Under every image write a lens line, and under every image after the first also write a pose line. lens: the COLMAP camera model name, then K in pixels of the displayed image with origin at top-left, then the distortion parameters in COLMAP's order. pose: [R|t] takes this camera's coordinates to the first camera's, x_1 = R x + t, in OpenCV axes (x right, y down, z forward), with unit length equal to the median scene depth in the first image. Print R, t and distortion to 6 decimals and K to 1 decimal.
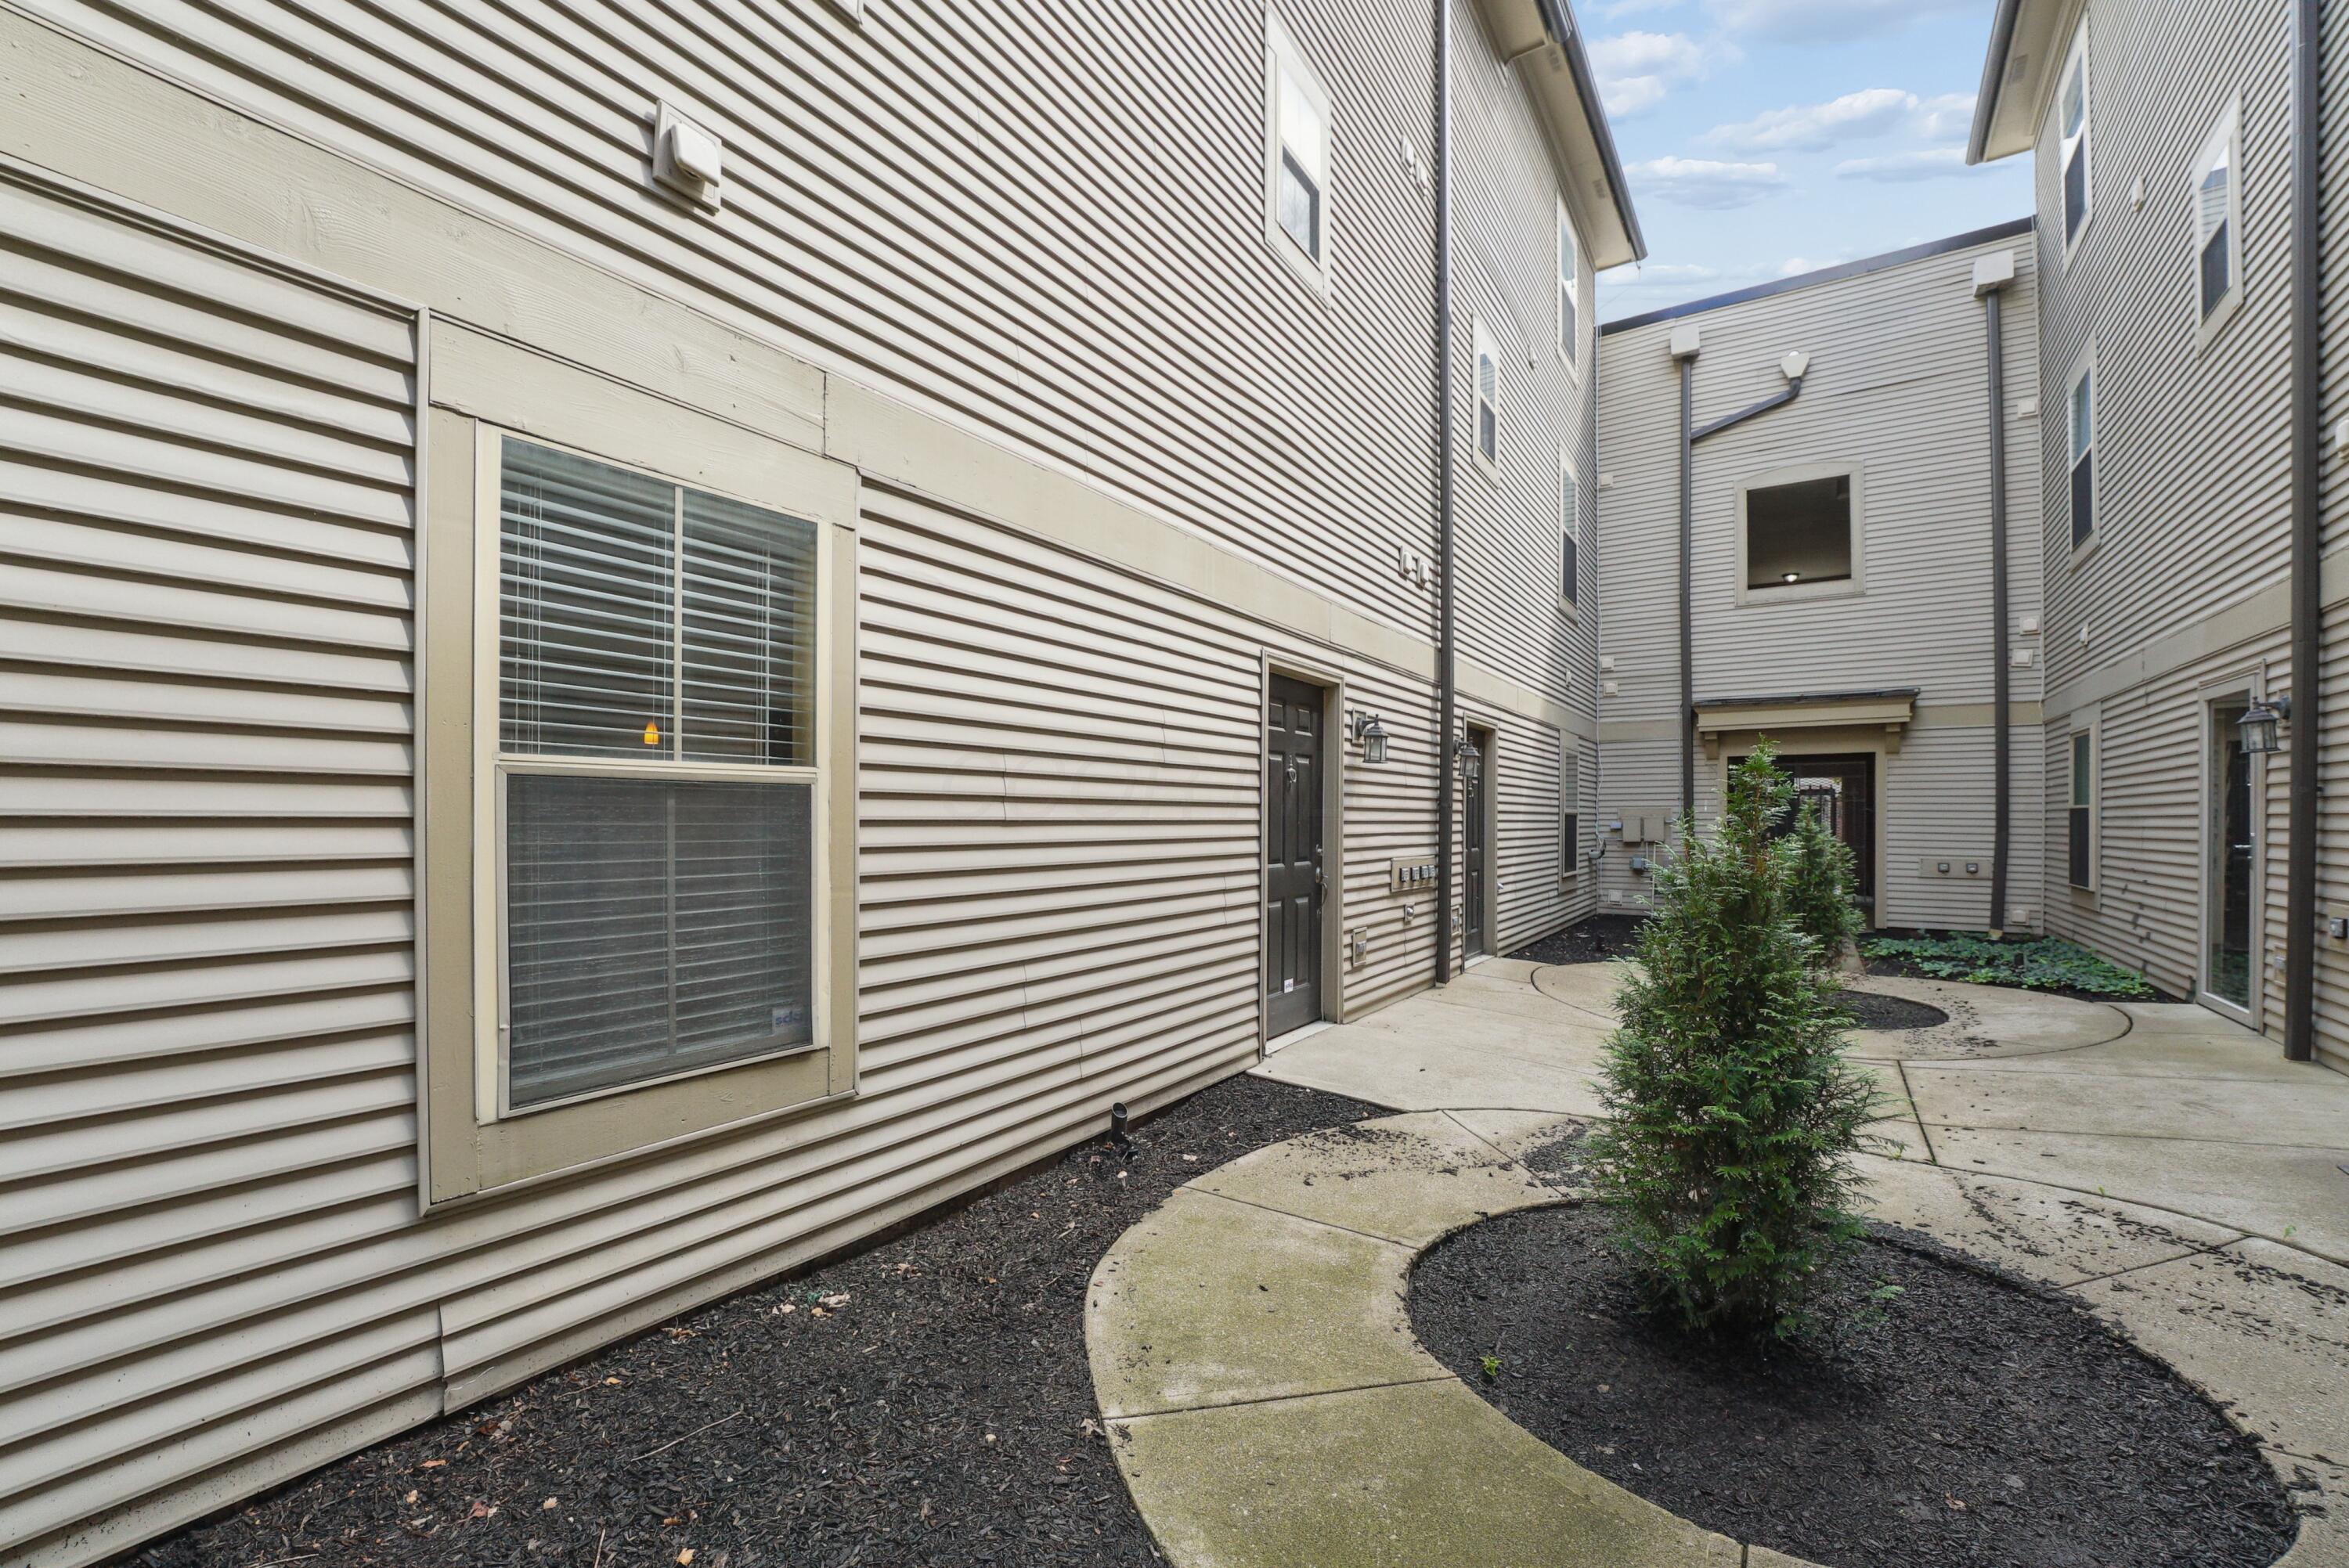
lens RADIAL K [[973.8, 0, 1159.7], [0, 973.8, 822.3], [0, 0, 1]] dist [-0.028316, 0.003154]
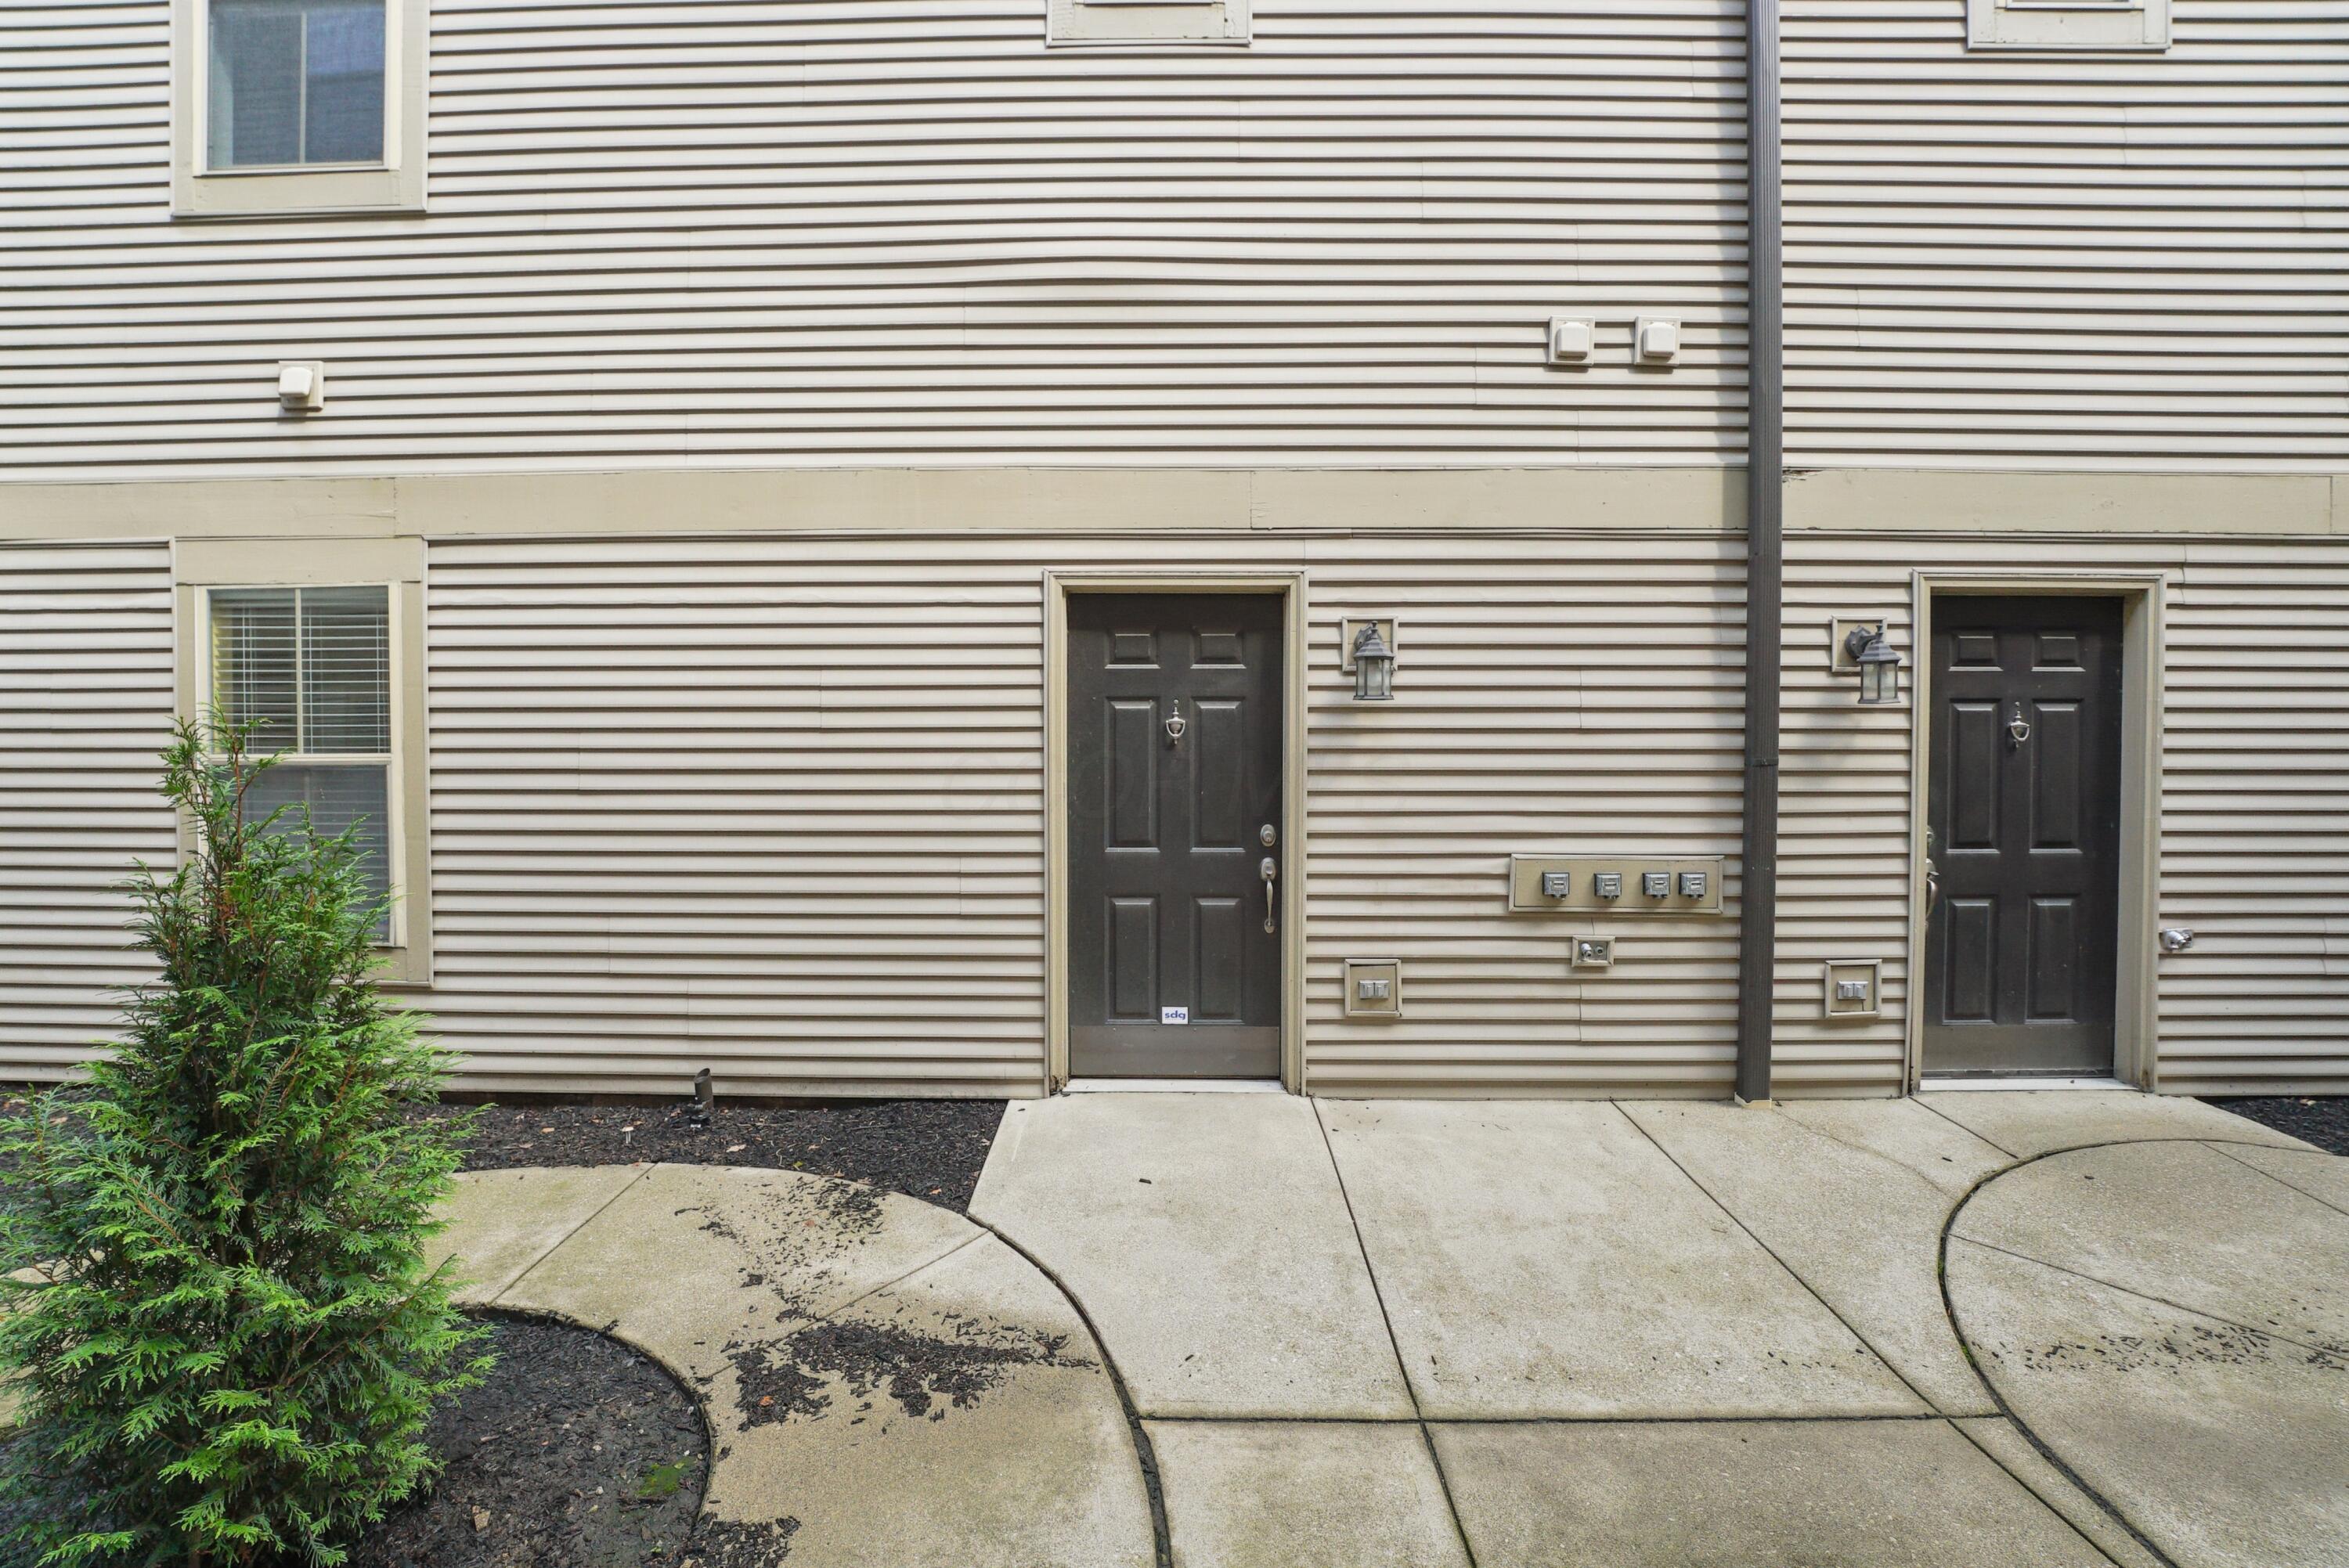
lens RADIAL K [[973.8, 0, 1161.7], [0, 973.8, 774.8], [0, 0, 1]] dist [-0.028316, 0.003154]
pose [[0.542313, 0.007209, -0.840146, 1.094593], [-0.001633, 0.999970, 0.007527, -0.027331], [0.840175, -0.002710, 0.542309, 0.882370]]
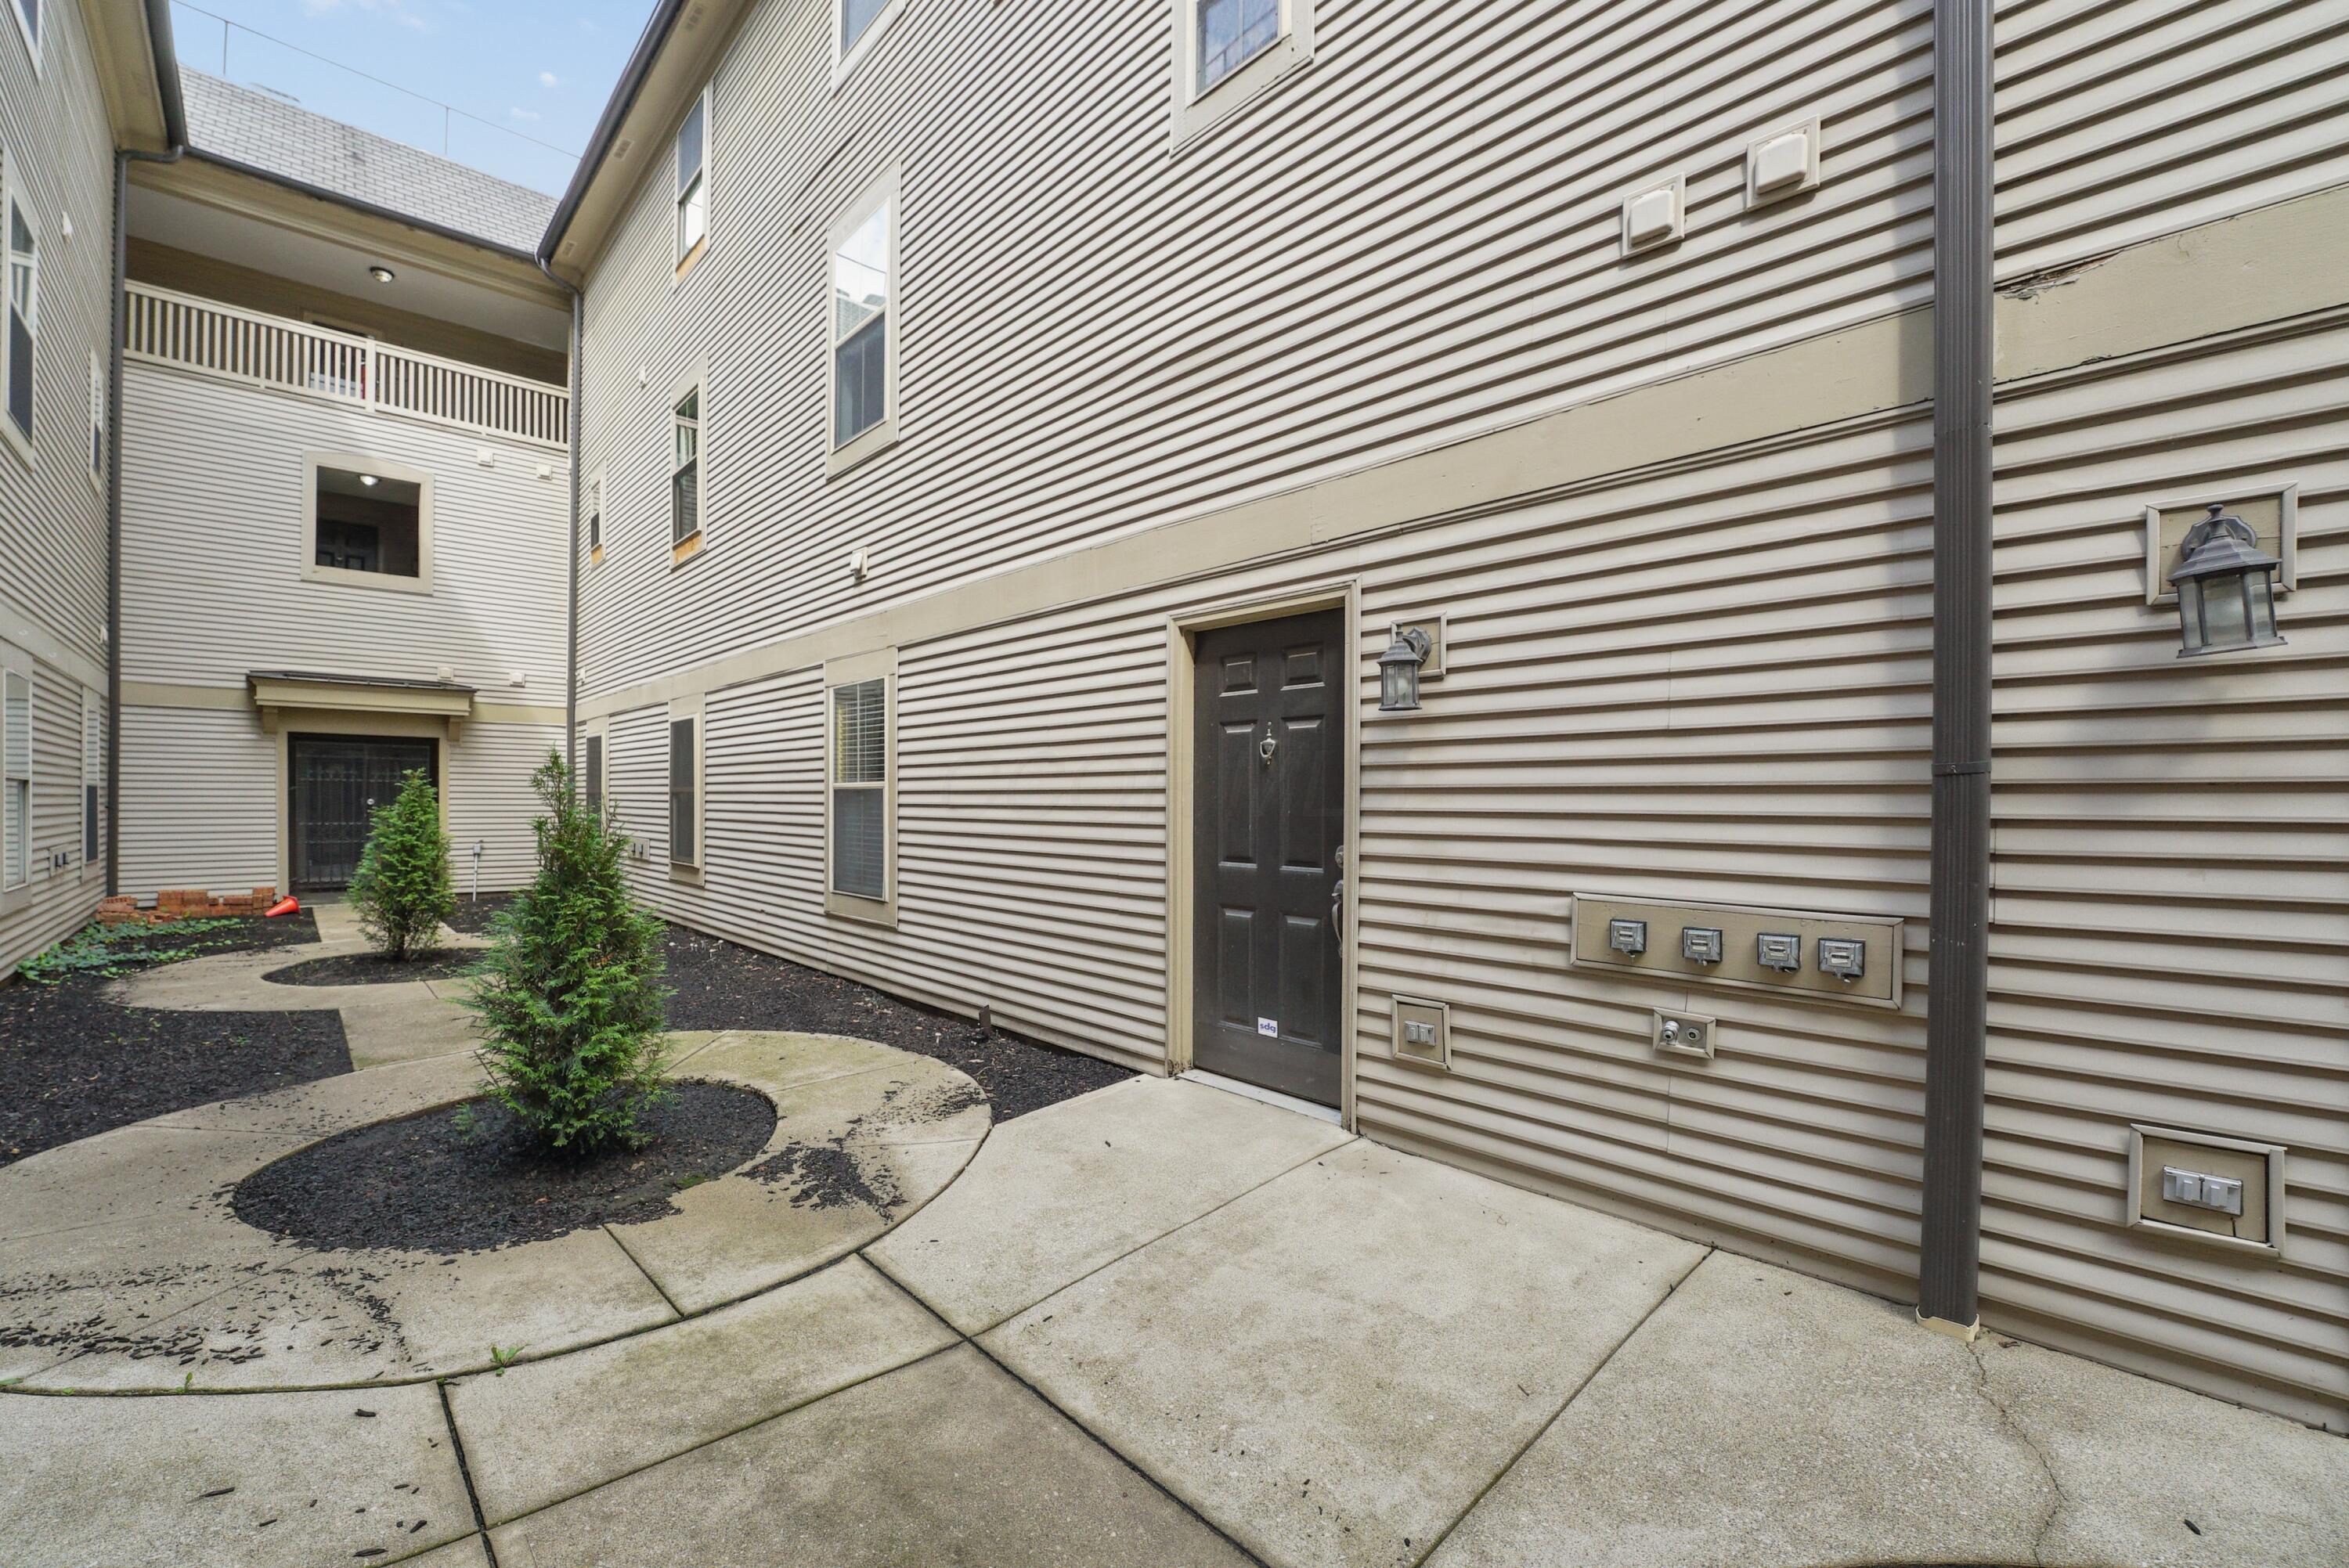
lens RADIAL K [[973.8, 0, 1132.1], [0, 973.8, 808.6], [0, 0, 1]] dist [-0.028316, 0.003154]
pose [[-0.250027, 0.000693, -0.968239, 1.316991], [-0.011988, 0.999921, 0.003811, -0.004907], [0.968165, 0.012560, -0.249998, 1.607107]]
